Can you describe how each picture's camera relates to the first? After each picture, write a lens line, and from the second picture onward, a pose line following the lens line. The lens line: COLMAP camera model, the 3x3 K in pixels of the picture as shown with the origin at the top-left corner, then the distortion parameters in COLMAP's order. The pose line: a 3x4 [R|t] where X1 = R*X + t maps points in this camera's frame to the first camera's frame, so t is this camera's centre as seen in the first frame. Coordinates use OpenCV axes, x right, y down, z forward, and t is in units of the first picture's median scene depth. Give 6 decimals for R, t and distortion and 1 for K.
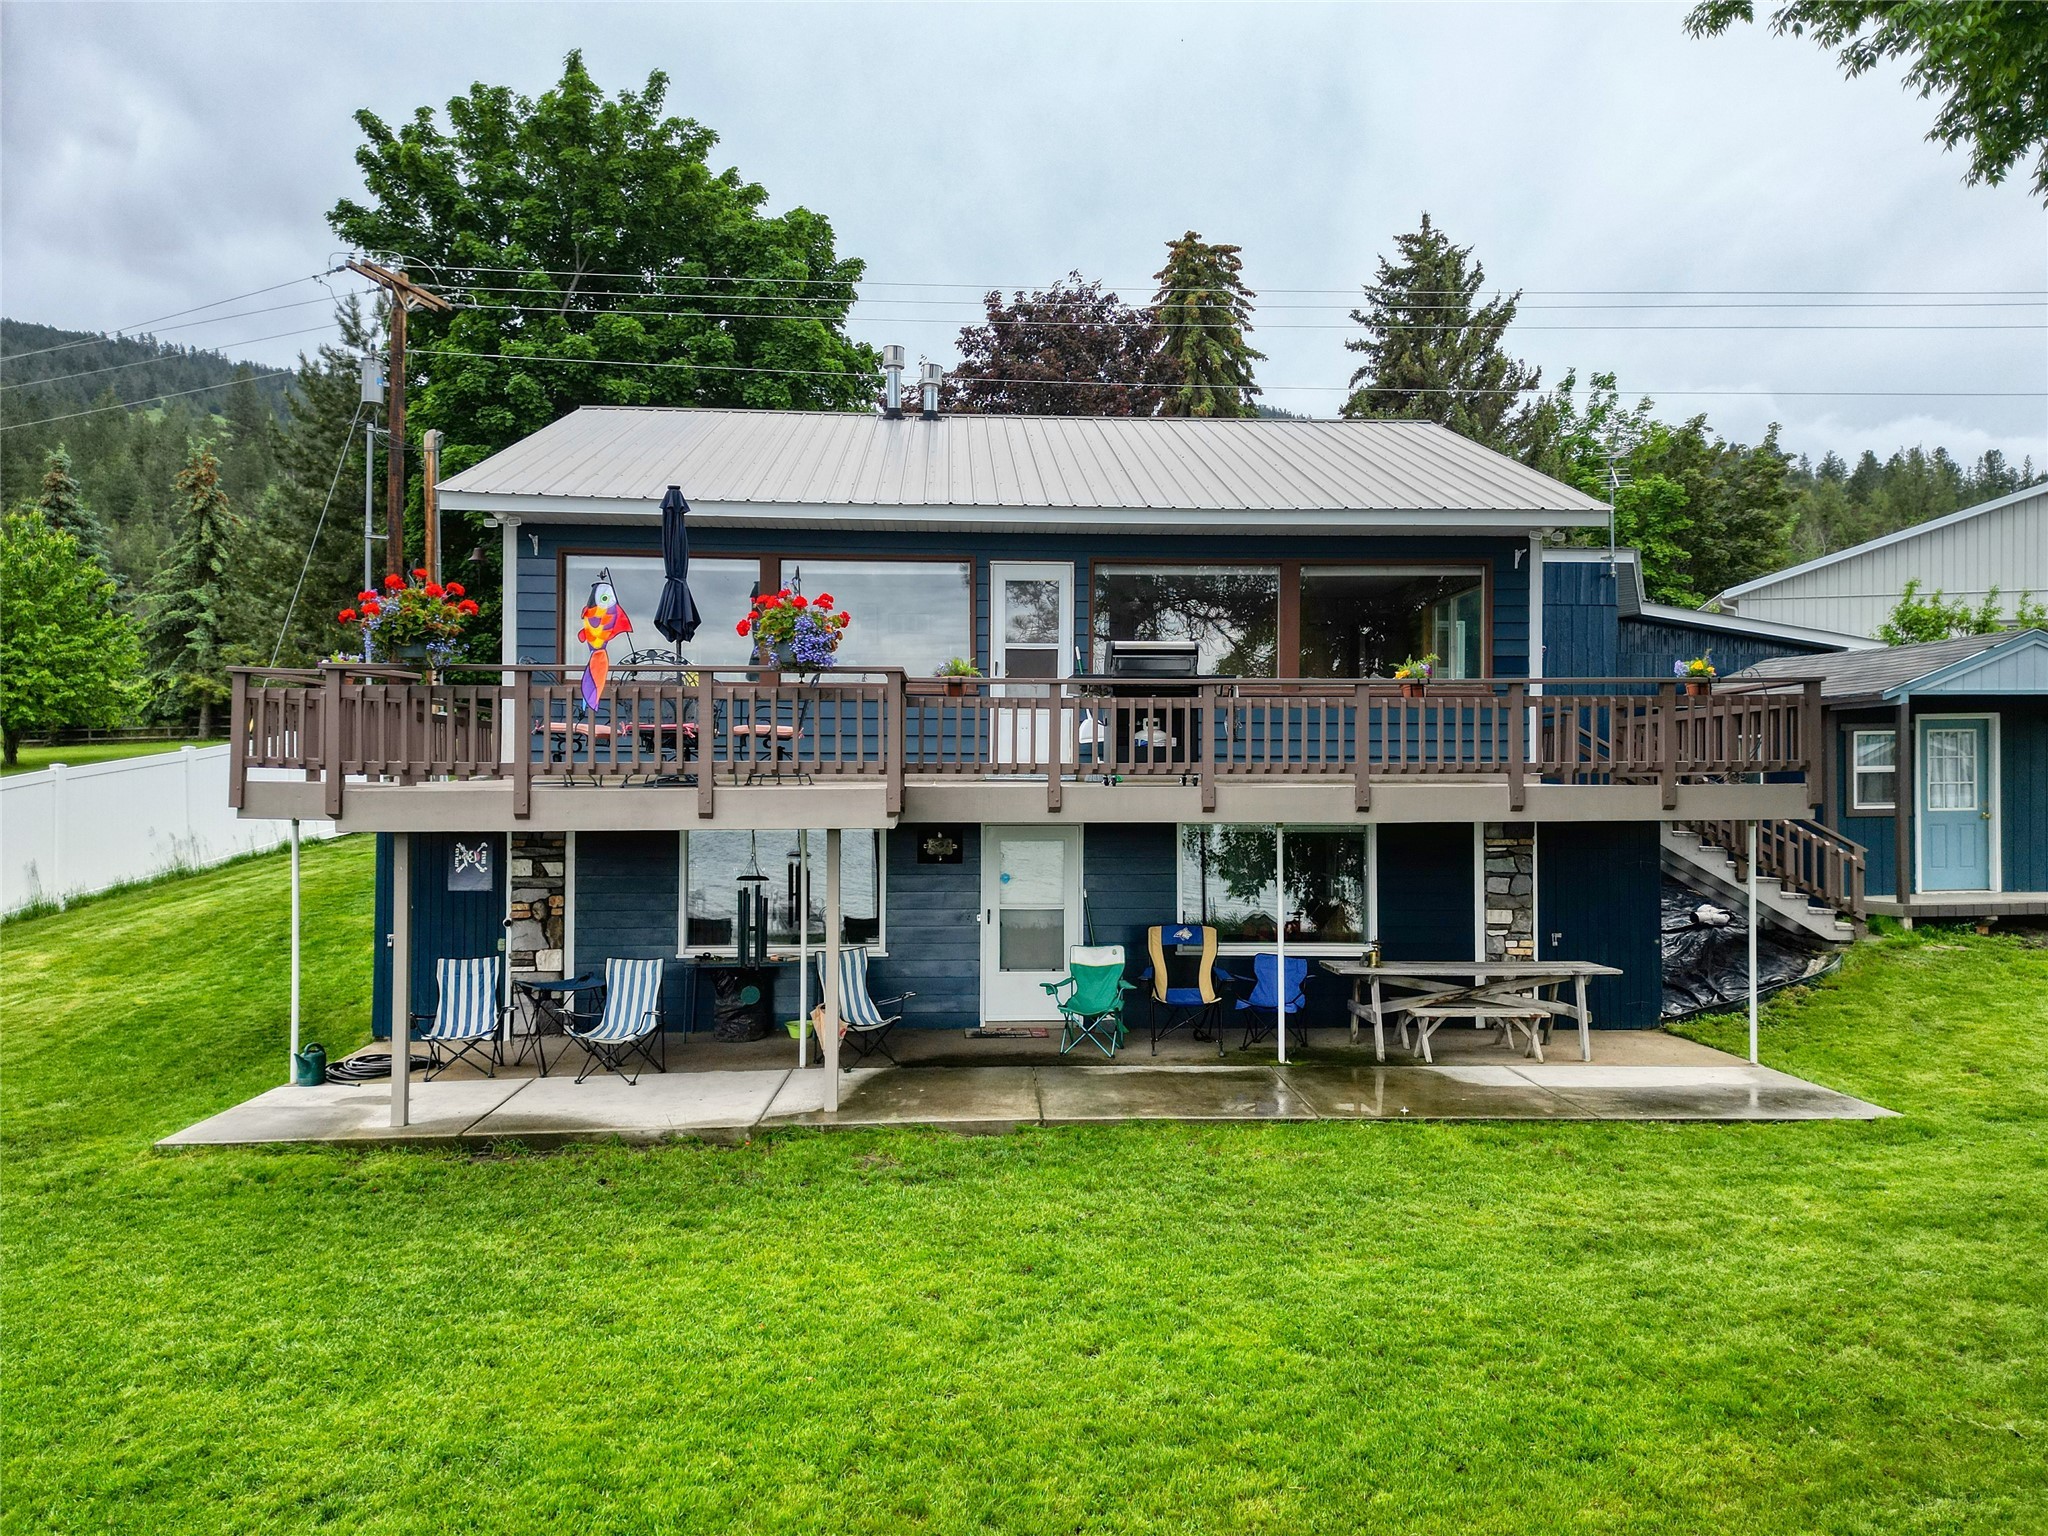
lens RADIAL K [[1371.8, 0, 1085.3], [0, 1371.8, 757.8], [0, 0, 1]] dist [0.038308, 0.000654]
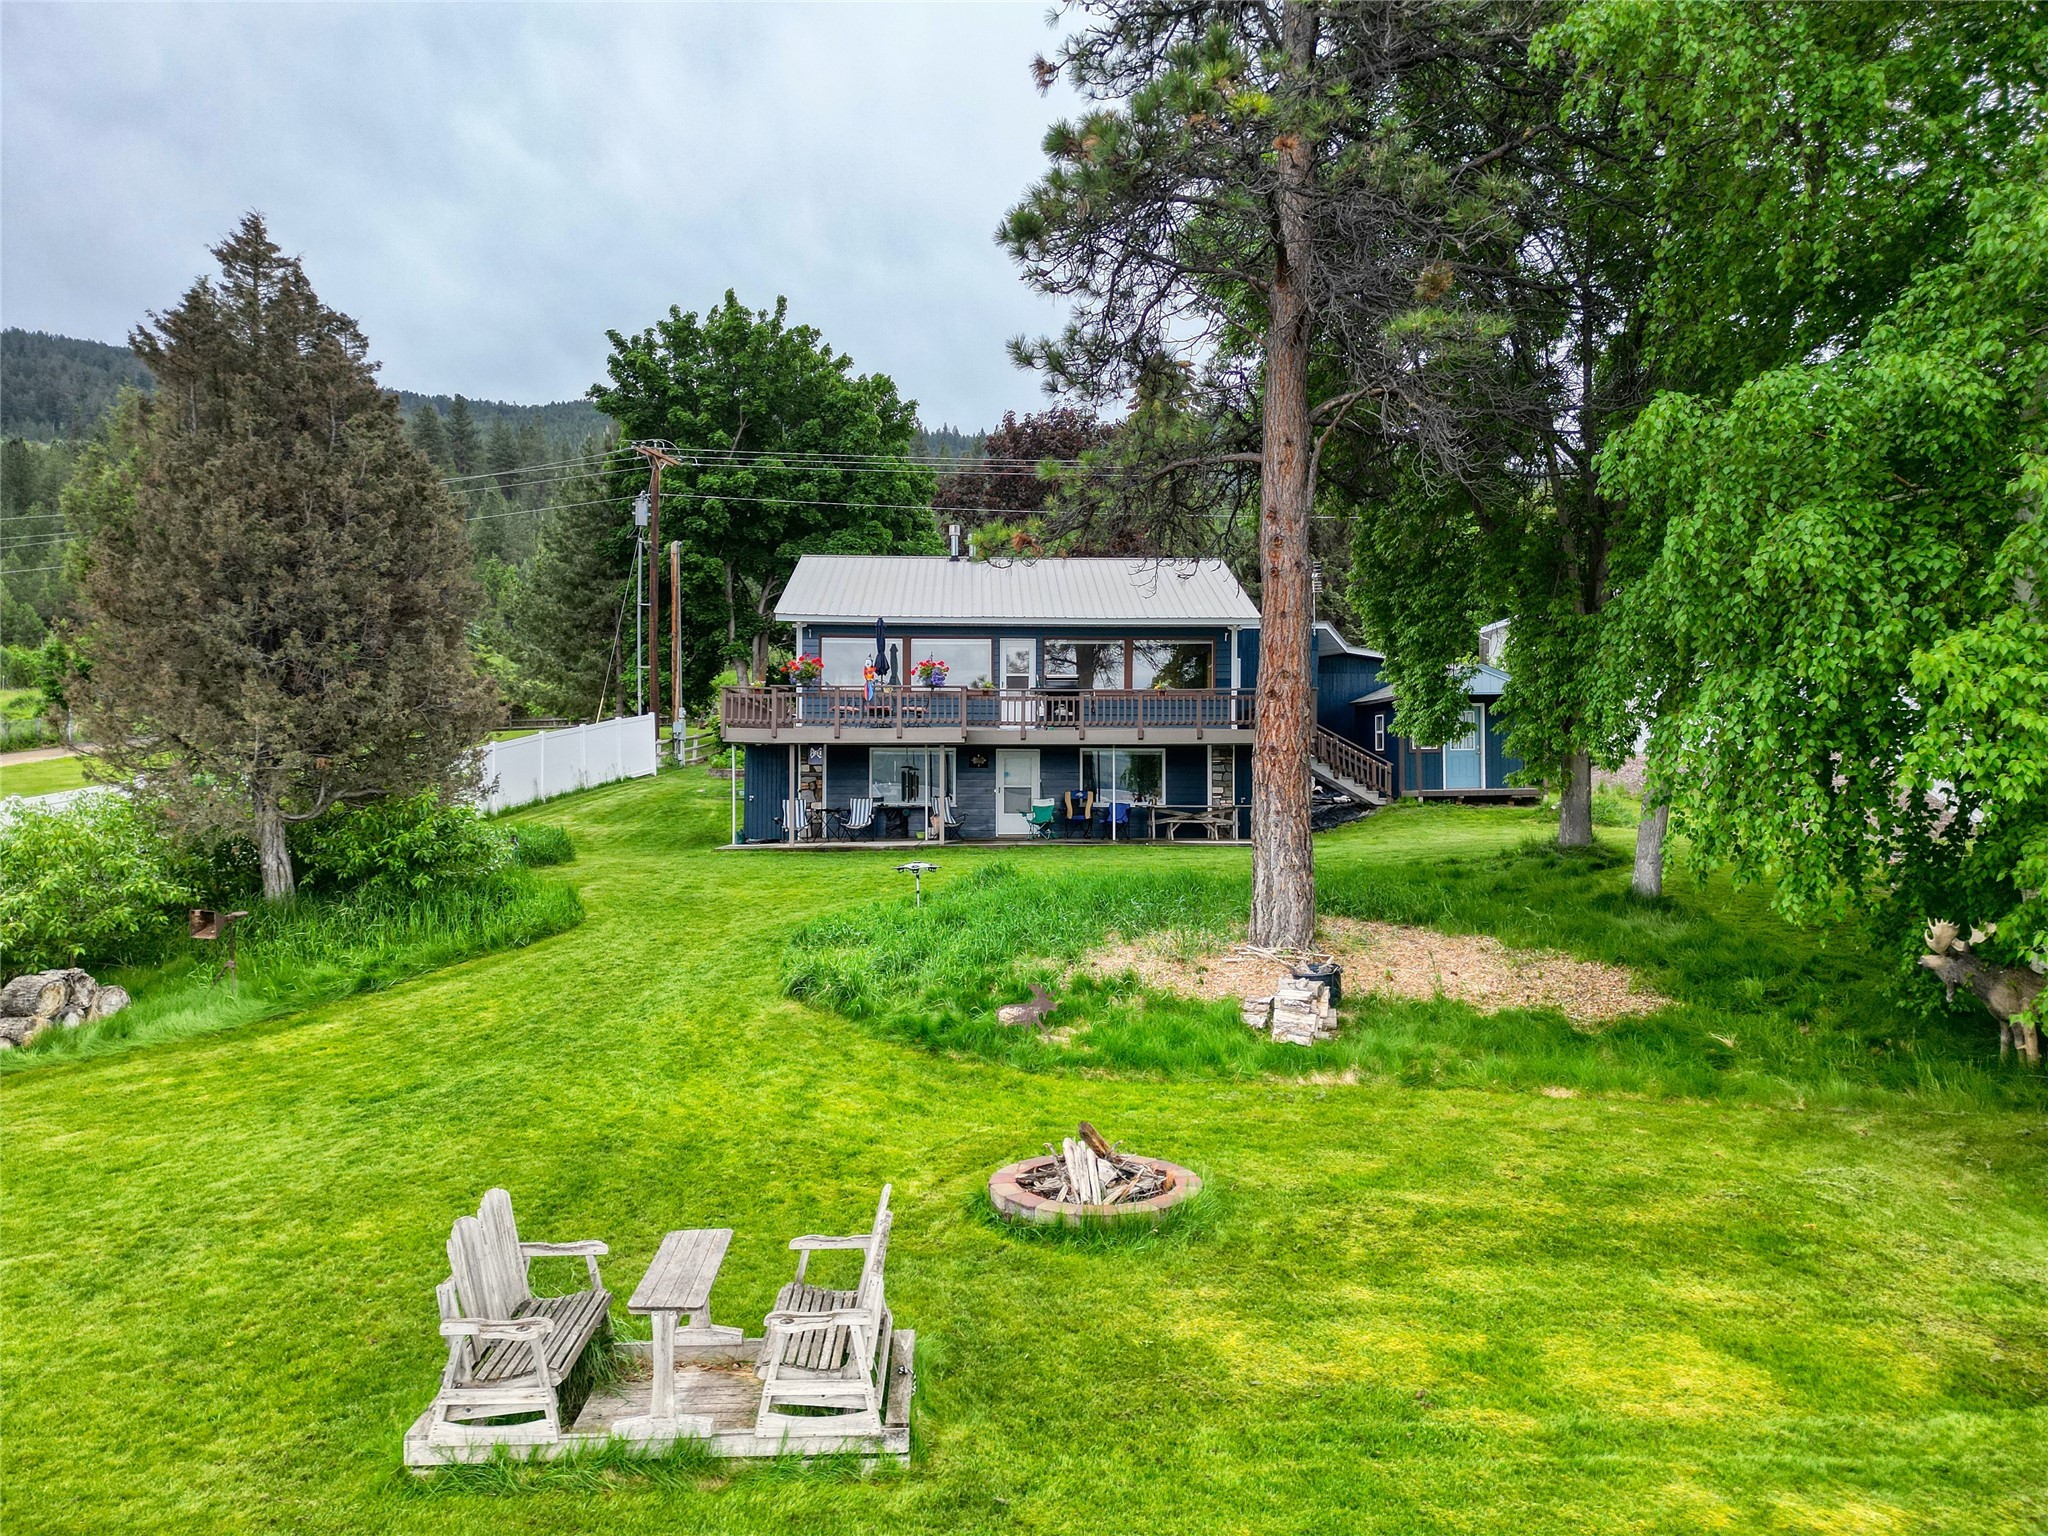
lens RADIAL K [[1407.0, 0, 1074.4], [0, 1407.0, 773.5], [0, 0, 1]] dist [0.056400, -0.041763]
pose [[0.999765, -0.000373, -0.021661, 0.109760], [0.000565, 0.999961, 0.008847, 0.066157], [0.021657, -0.008858, 0.999726, -1.403903]]
